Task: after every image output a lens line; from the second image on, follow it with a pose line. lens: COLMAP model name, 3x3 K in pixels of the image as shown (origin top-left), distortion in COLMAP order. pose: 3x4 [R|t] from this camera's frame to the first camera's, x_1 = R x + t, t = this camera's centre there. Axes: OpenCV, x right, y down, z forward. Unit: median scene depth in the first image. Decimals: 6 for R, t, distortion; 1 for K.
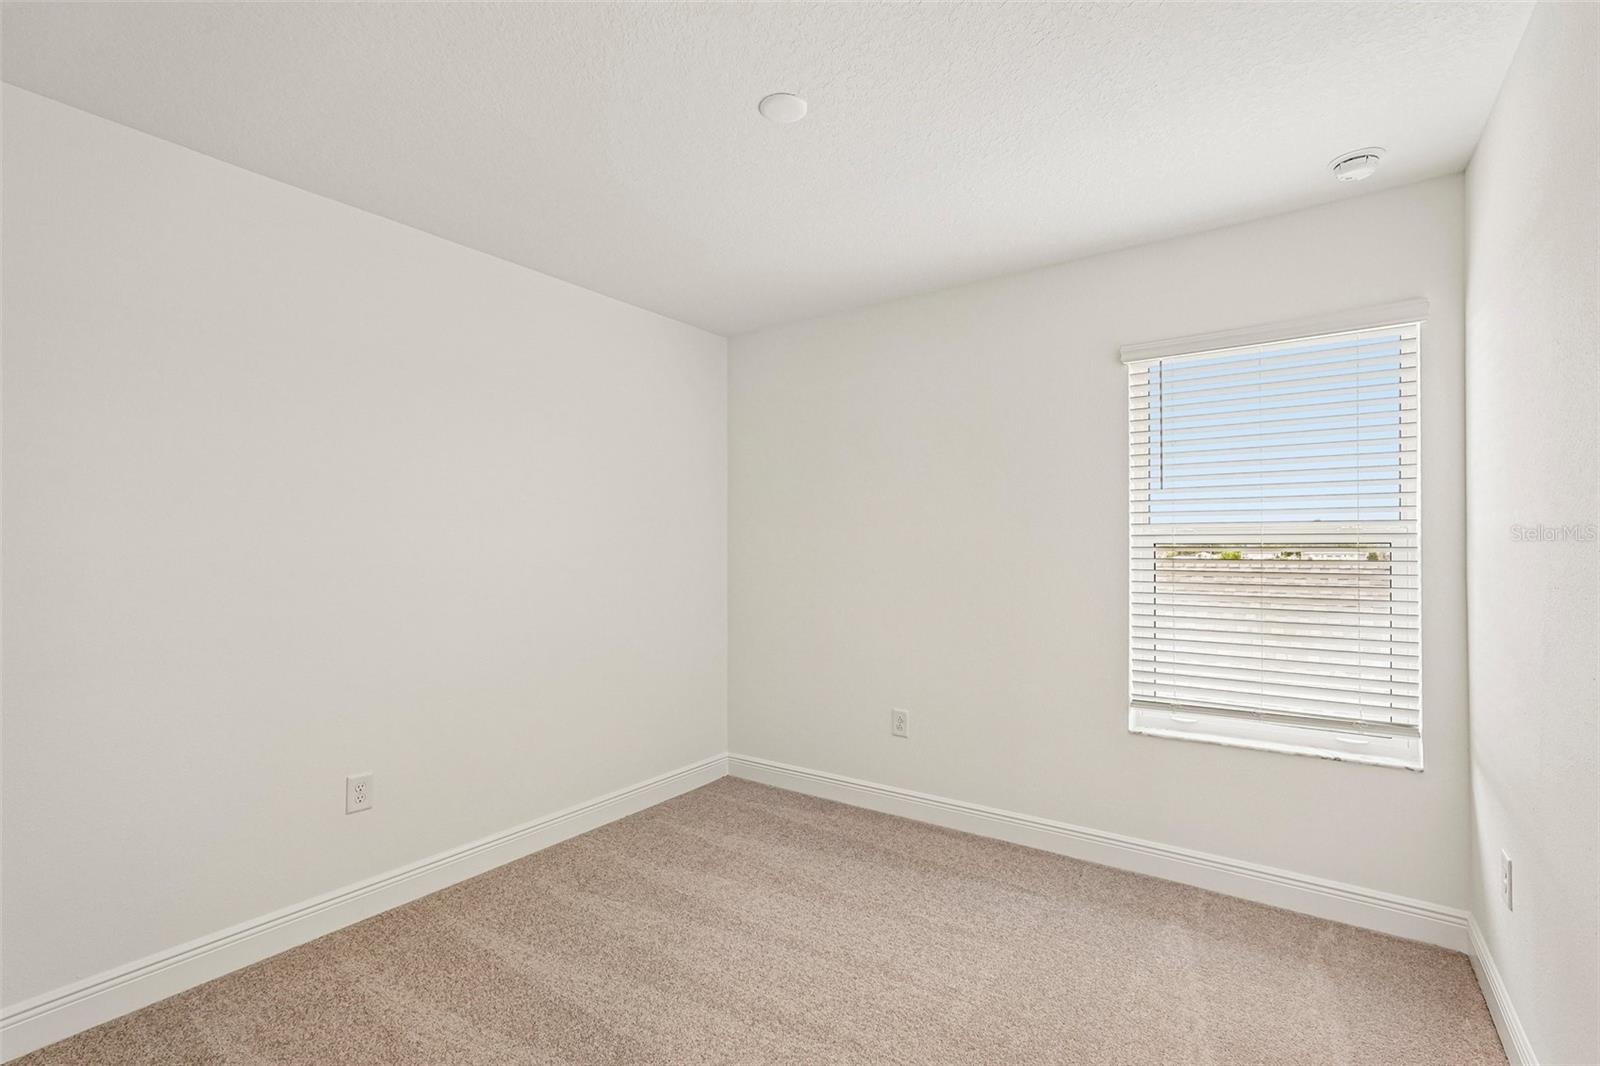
lens RADIAL K [[728.9, 0, 823.1], [0, 728.9, 541.9], [0, 0, 1]] dist [-0.009400, 0.000980]
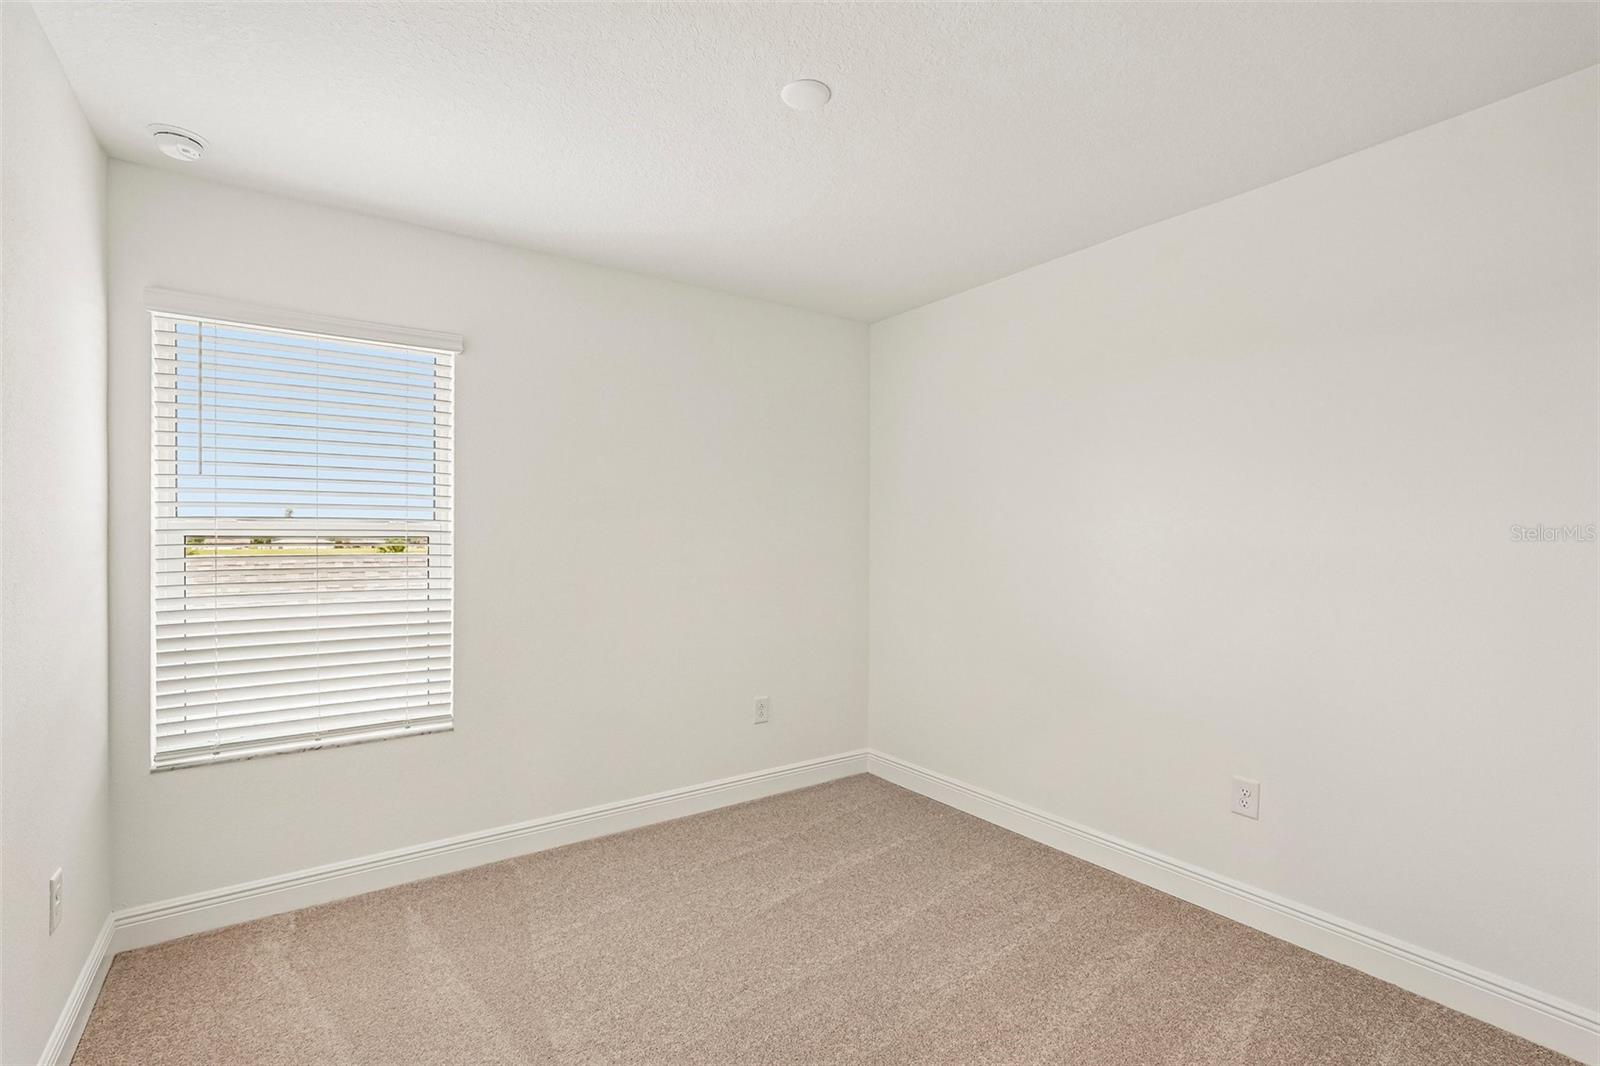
lens RADIAL K [[717.5, 0, 802.4], [0, 717.5, 542.3], [0, 0, 1]] dist [-0.010385, 0.000726]
pose [[0.337938, 0.000129, 0.941168, -0.083892], [-0.005558, 0.999983, 0.001859, 0.001092], [-0.941152, -0.005860, 0.337933, 0.060336]]
